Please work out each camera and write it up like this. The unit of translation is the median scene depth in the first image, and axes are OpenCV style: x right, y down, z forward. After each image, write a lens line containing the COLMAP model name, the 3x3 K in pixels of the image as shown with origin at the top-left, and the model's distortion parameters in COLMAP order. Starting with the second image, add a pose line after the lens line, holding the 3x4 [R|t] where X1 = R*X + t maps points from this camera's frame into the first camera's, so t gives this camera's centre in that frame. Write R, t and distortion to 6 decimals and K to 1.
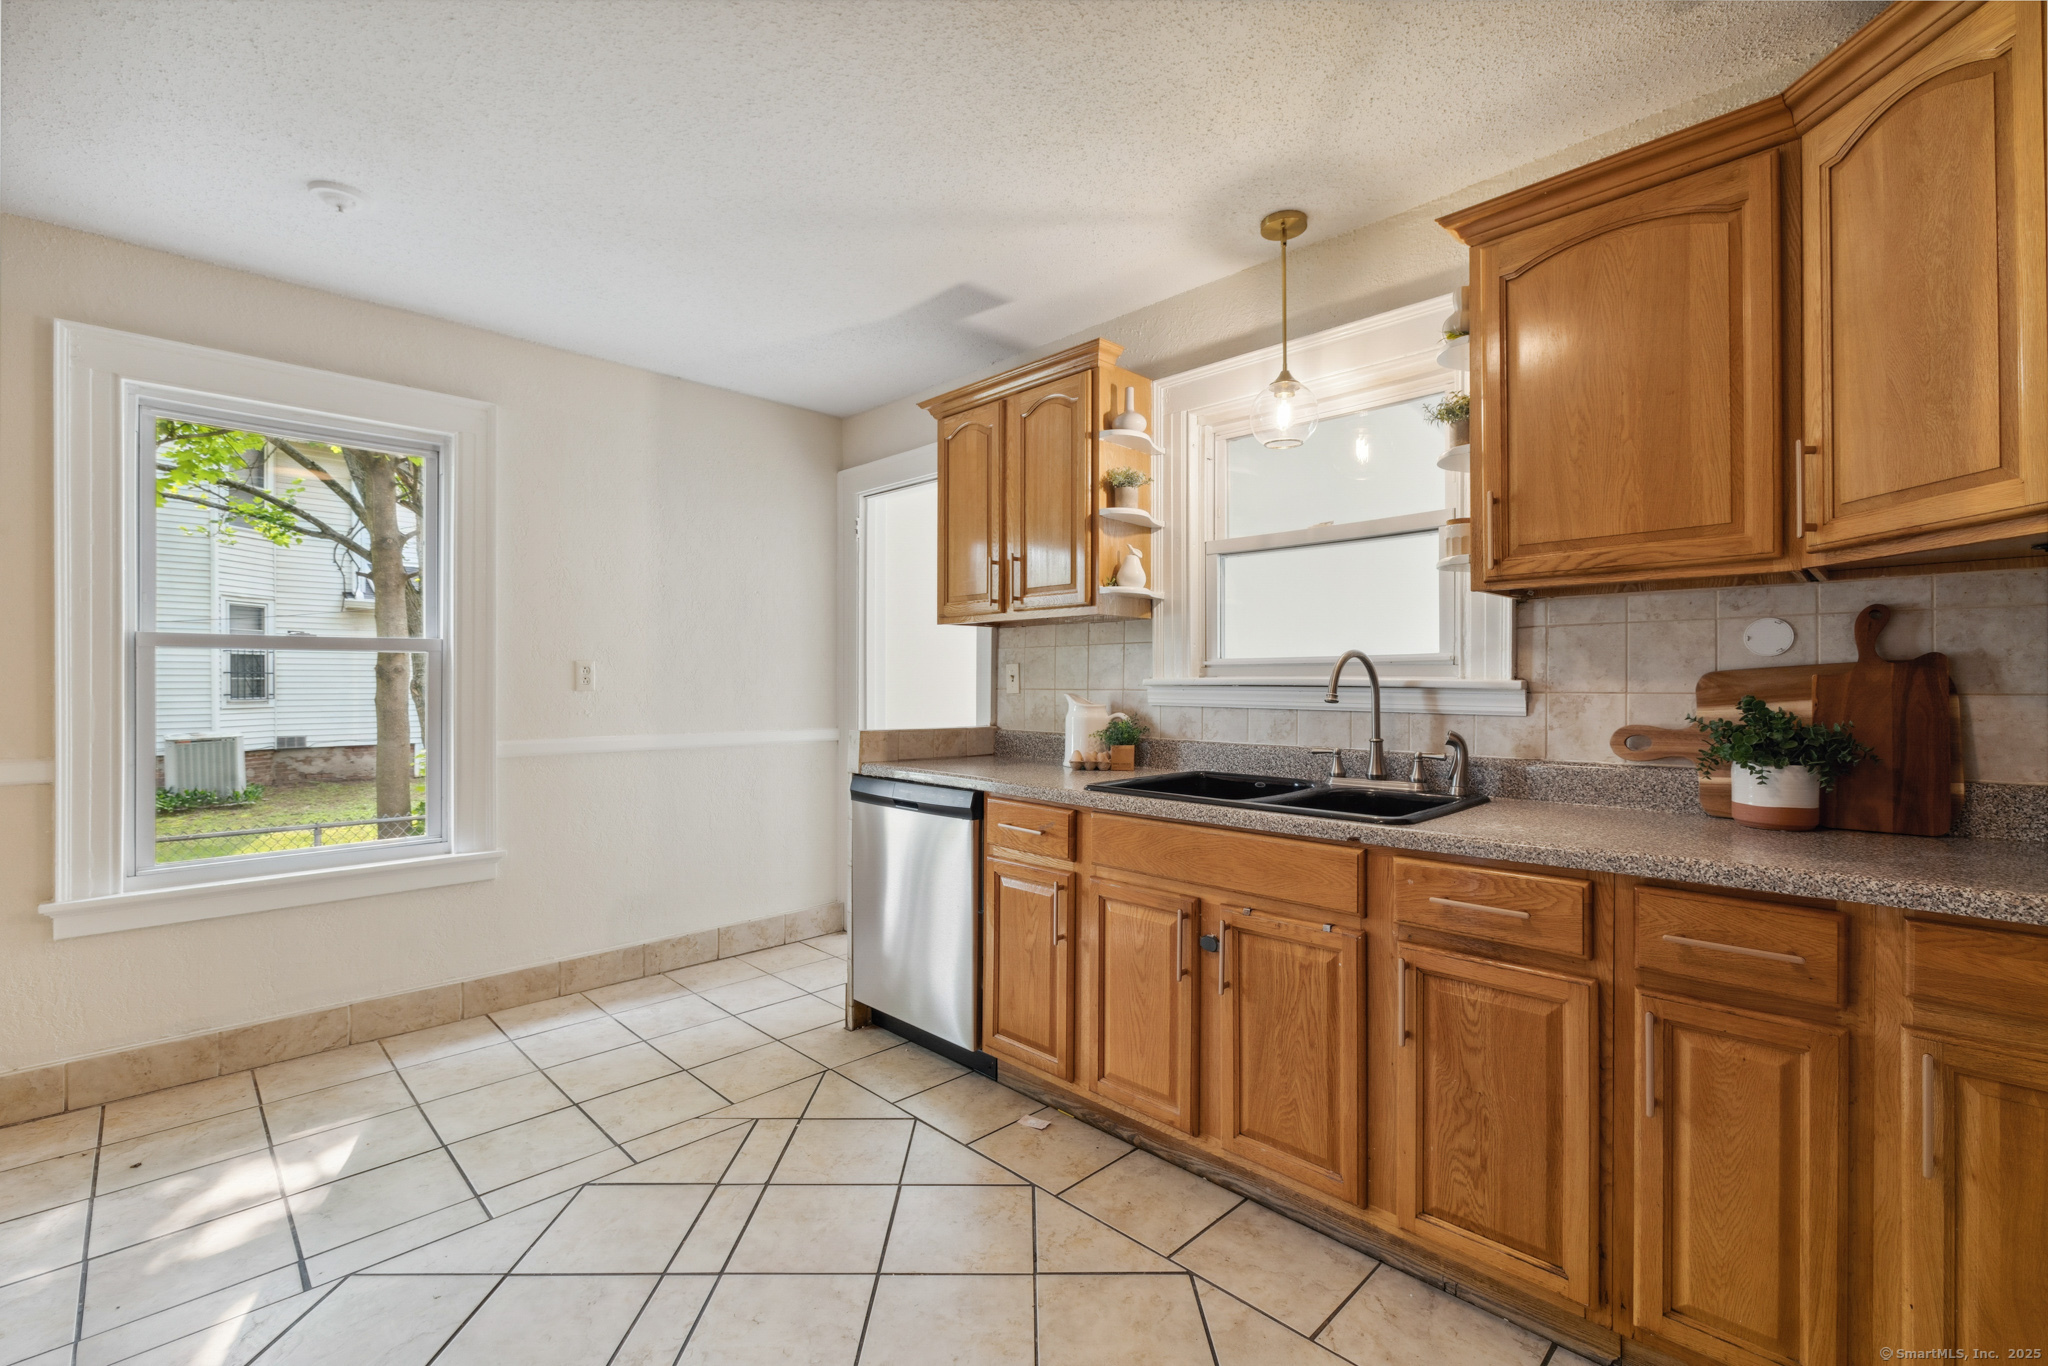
lens RADIAL K [[877.9, 0, 1029.0], [0, 877.9, 678.2], [0, 0, 1]] dist [0.000835, 0.000380]
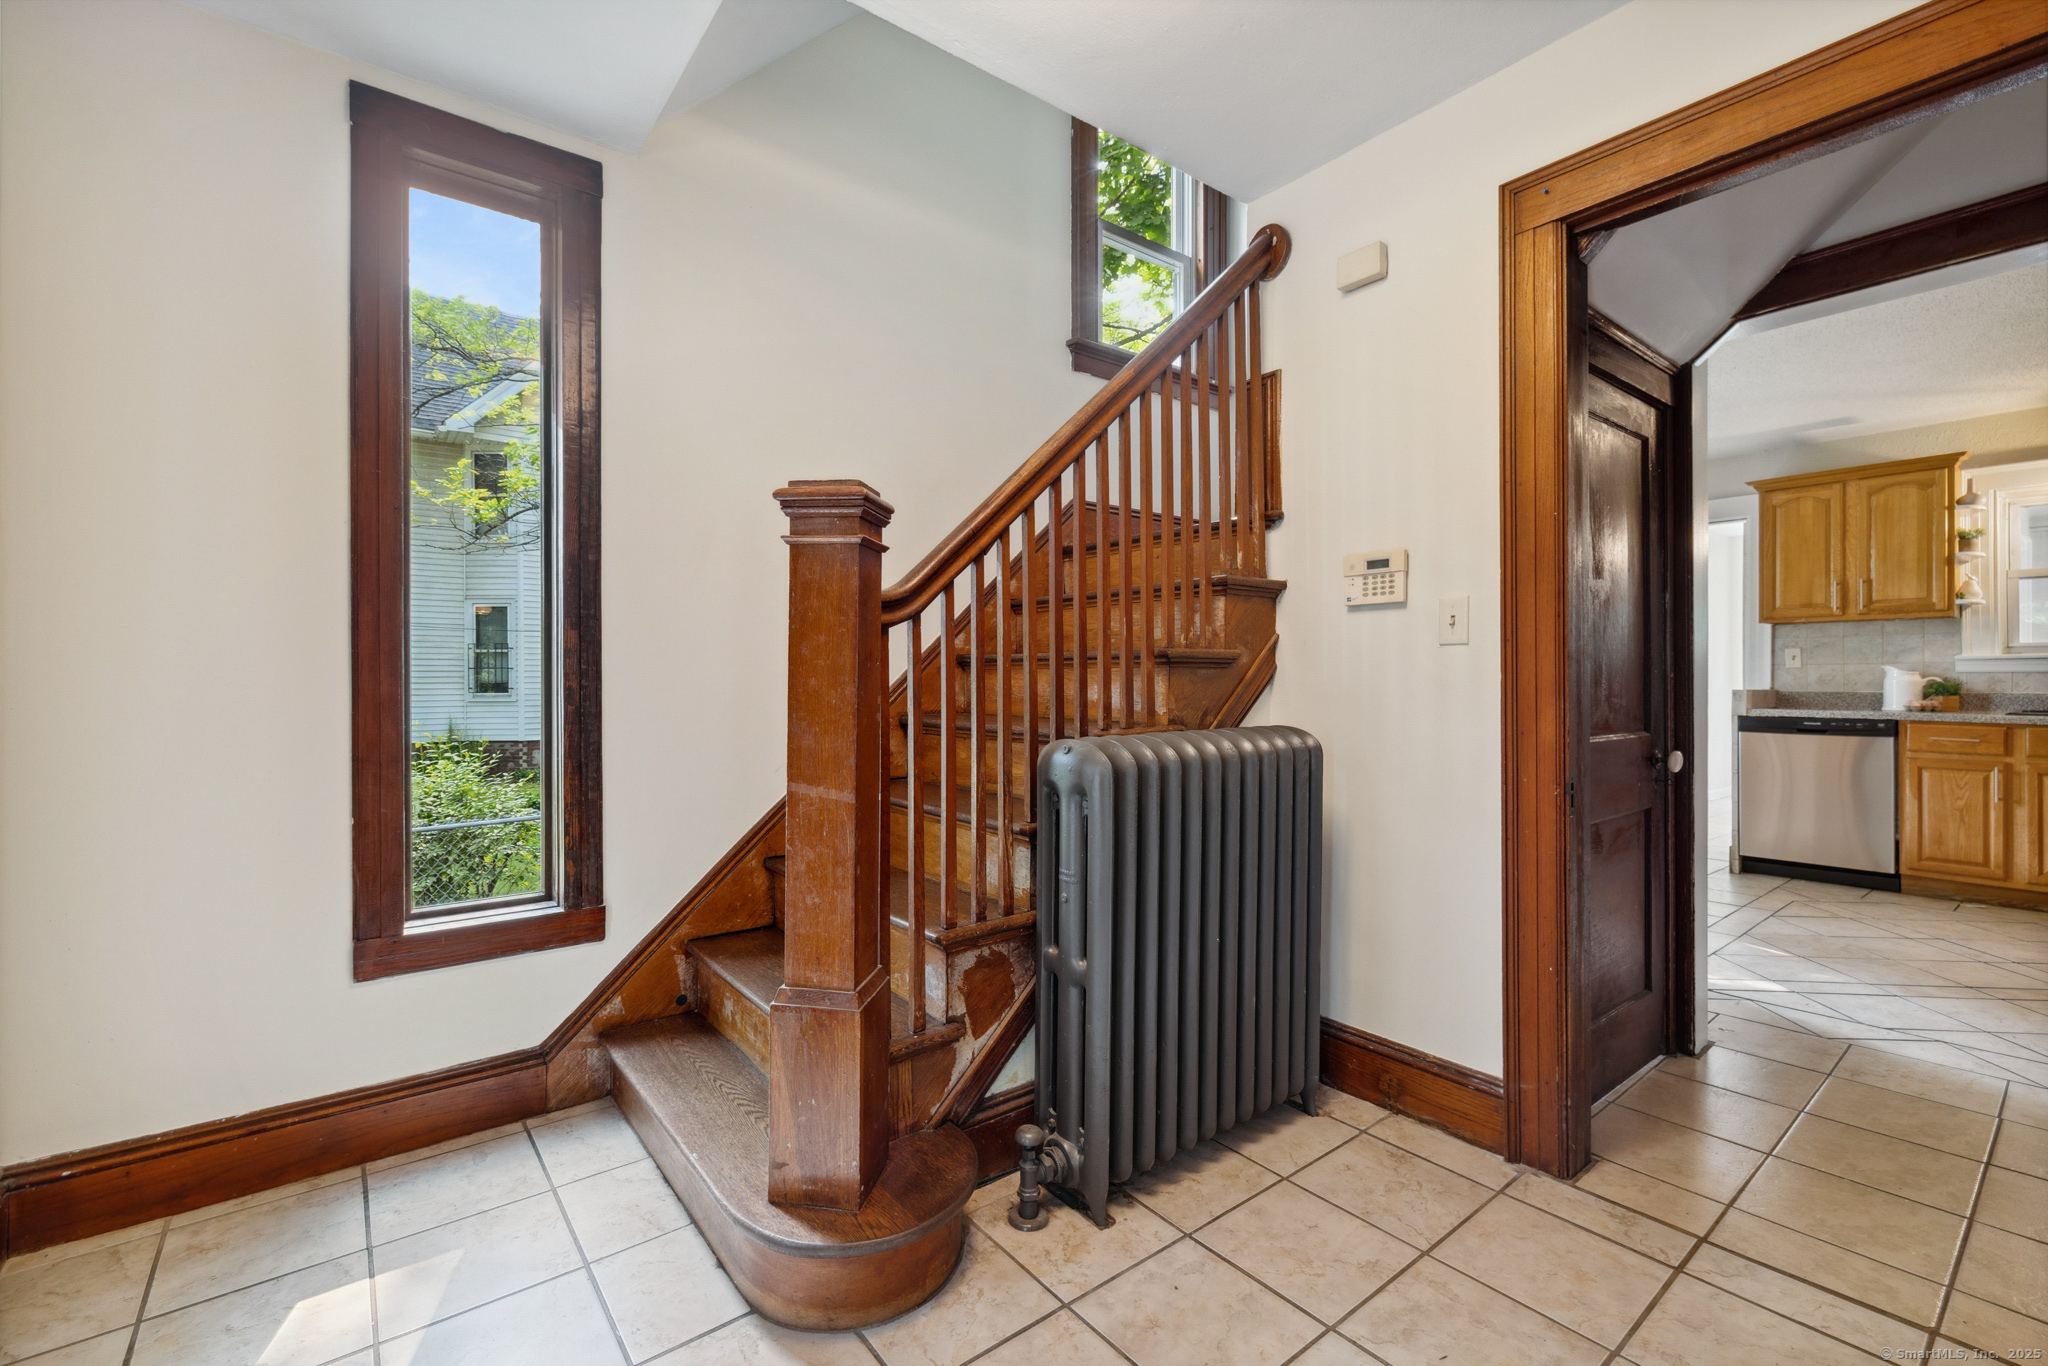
lens RADIAL K [[877.9, 0, 1029.0], [0, 877.9, 678.2], [0, 0, 1]] dist [0.000835, 0.000380]
pose [[0.992790, -0.001697, -0.119858, -1.817582], [0.001917, 0.999997, 0.001721, 0.048125], [0.119854, -0.001938, 0.992790, -1.068639]]
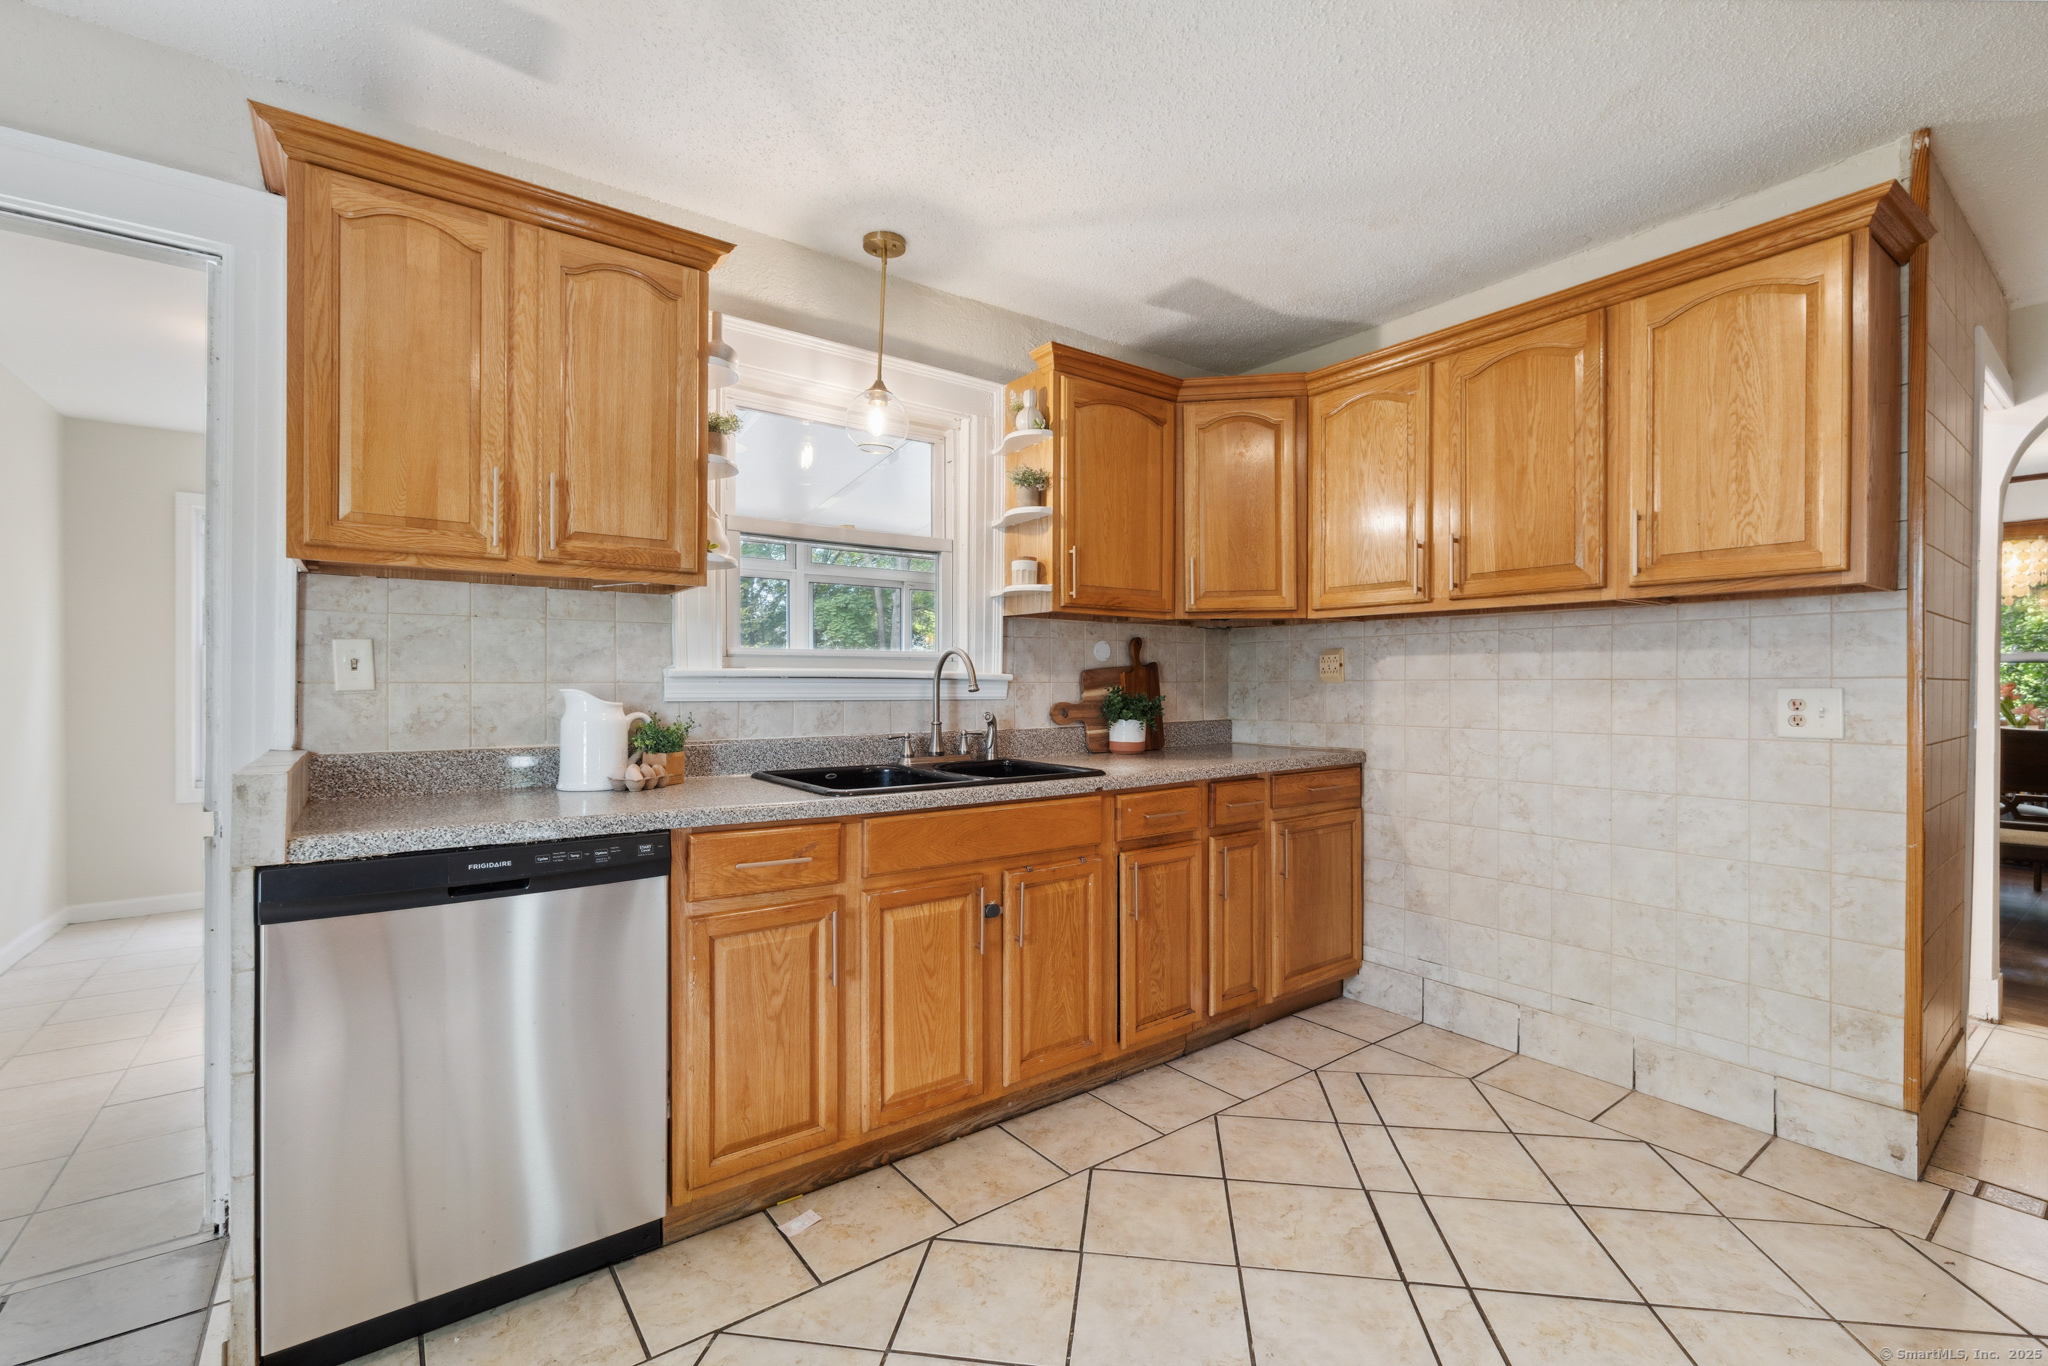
lens RADIAL K [[879.1, 0, 1024.0], [0, 879.1, 683.0], [0, 0, 1]] dist [-0.001942, 0.000068]
pose [[0.149429, -0.003469, 0.988766, -0.822598], [-0.007993, 0.999957, 0.004716, 0.009963], [-0.988740, -0.008608, 0.149394, 0.747499]]
